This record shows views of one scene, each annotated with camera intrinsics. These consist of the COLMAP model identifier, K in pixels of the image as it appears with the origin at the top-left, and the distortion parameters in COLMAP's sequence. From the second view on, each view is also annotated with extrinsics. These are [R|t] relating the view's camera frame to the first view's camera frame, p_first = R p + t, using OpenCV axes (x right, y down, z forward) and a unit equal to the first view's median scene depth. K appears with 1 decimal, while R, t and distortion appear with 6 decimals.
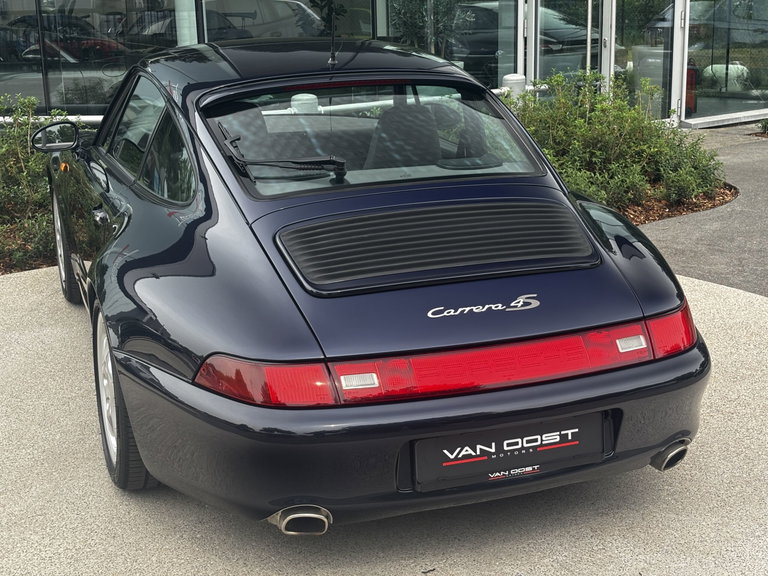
lens RADIAL K [[1152.0, 0, 384.0], [0, 1152.0, 288.0], [0, 0, 1]] dist [0.238921, -0.938087]
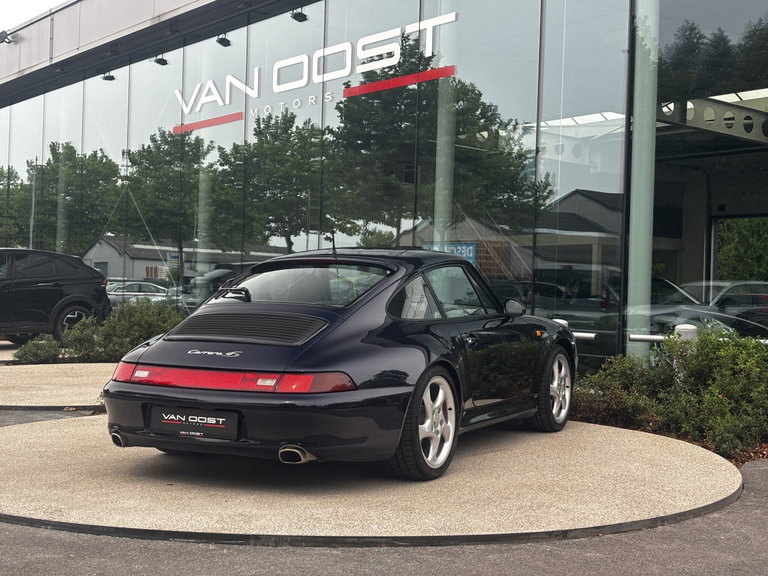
lens RADIAL K [[1152.0, 0, 384.0], [0, 1152.0, 288.0], [0, 0, 1]] dist [0.238921, -0.938087]
pose [[0.678751, 0.040876, -0.733230, 1.741993], [-0.223485, 0.962590, -0.153218, 0.149032], [0.699536, 0.267863, 0.662494, -0.131854]]
